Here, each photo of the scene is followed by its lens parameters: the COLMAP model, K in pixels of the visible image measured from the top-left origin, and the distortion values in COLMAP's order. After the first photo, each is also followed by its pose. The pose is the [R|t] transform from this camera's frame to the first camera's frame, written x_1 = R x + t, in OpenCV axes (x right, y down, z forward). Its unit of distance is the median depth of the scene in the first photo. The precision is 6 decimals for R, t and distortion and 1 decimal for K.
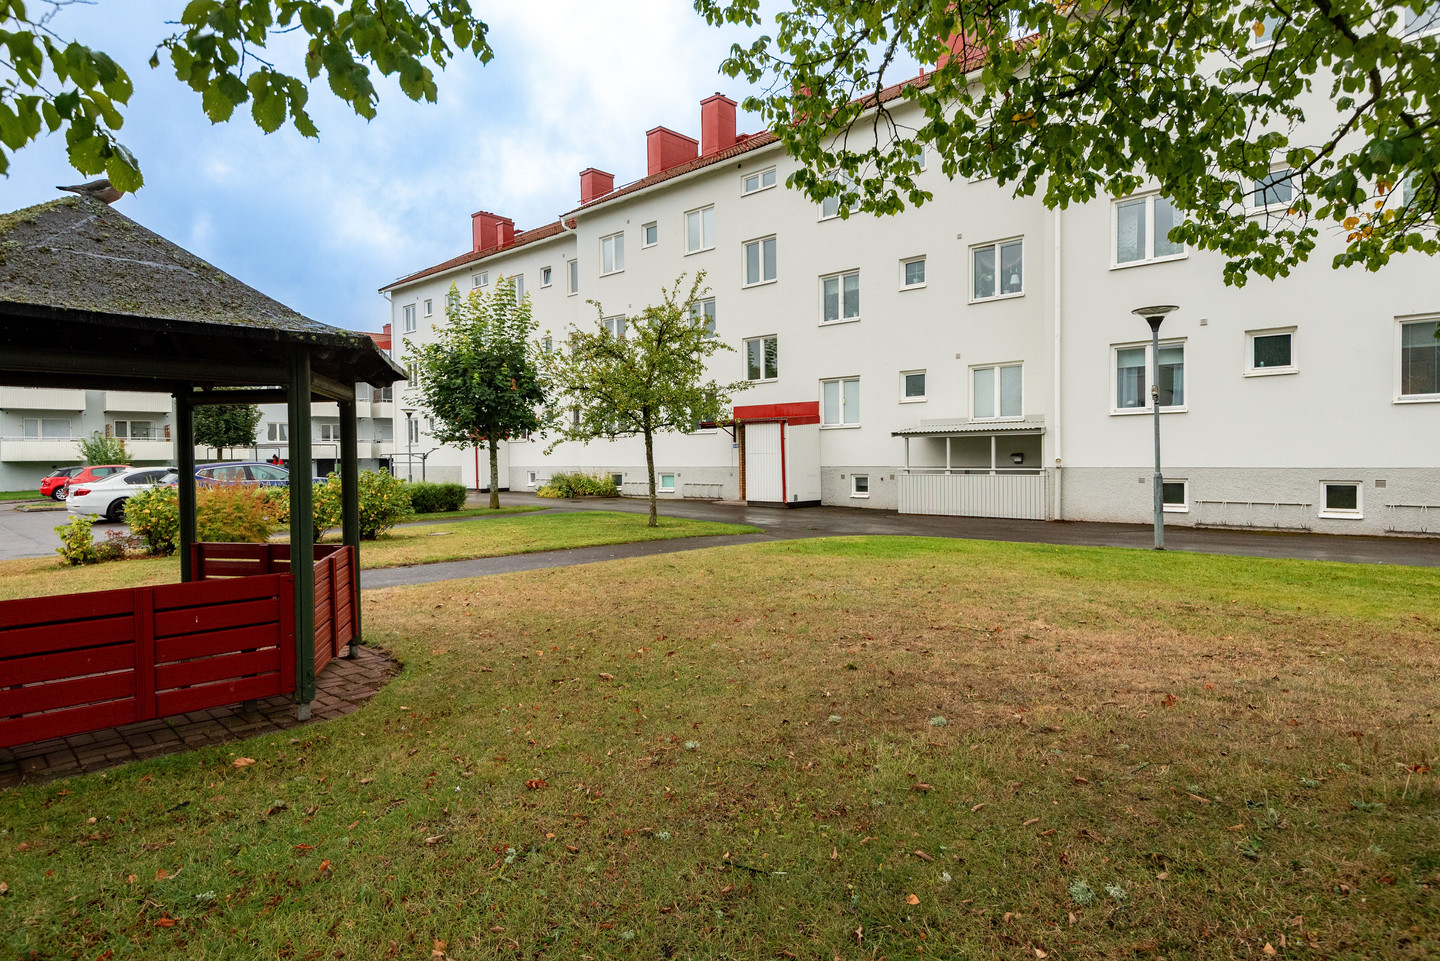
lens RADIAL K [[875.0, 0, 723.1], [0, 875.0, 471.0], [0, 0, 1]] dist [0.004339, 0.000290]
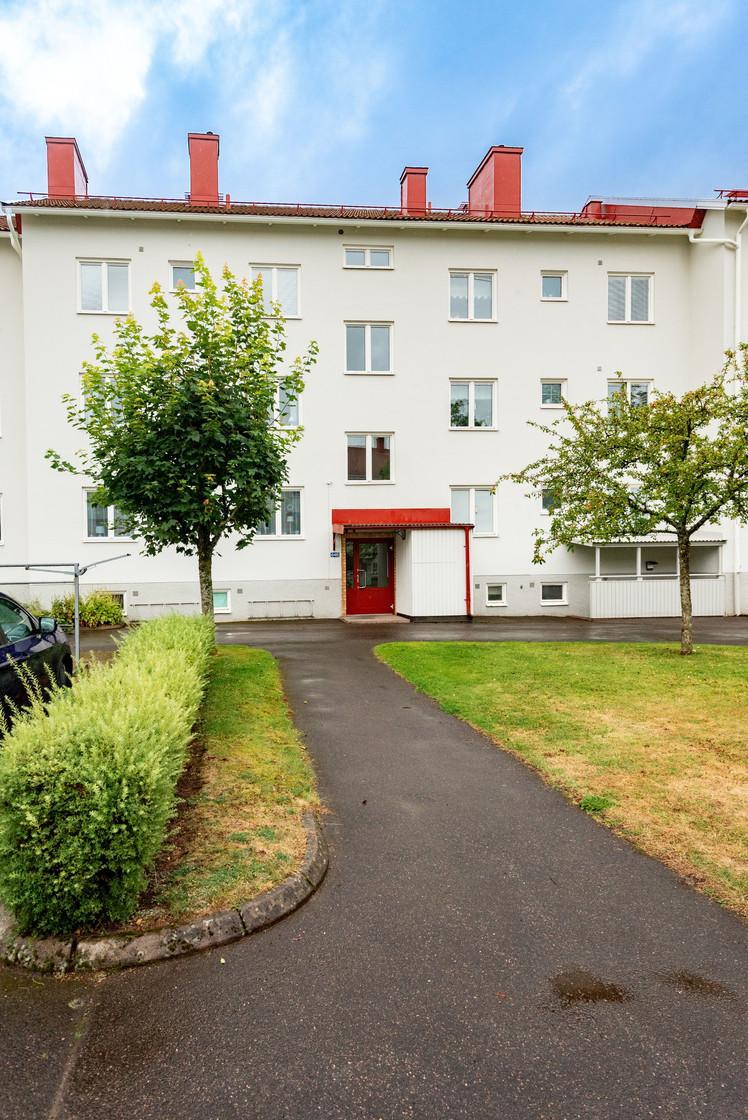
lens RADIAL K [[680.5, 0, 374.3], [0, 680.5, 569.5], [0, 0, 1]] dist [0.004339, 0.000290]
pose [[0.625143, -0.006940, 0.780479, -0.532678], [0.021267, 0.999741, -0.008145, -0.008594], [-0.780221, 0.021690, 0.625128, 0.608050]]
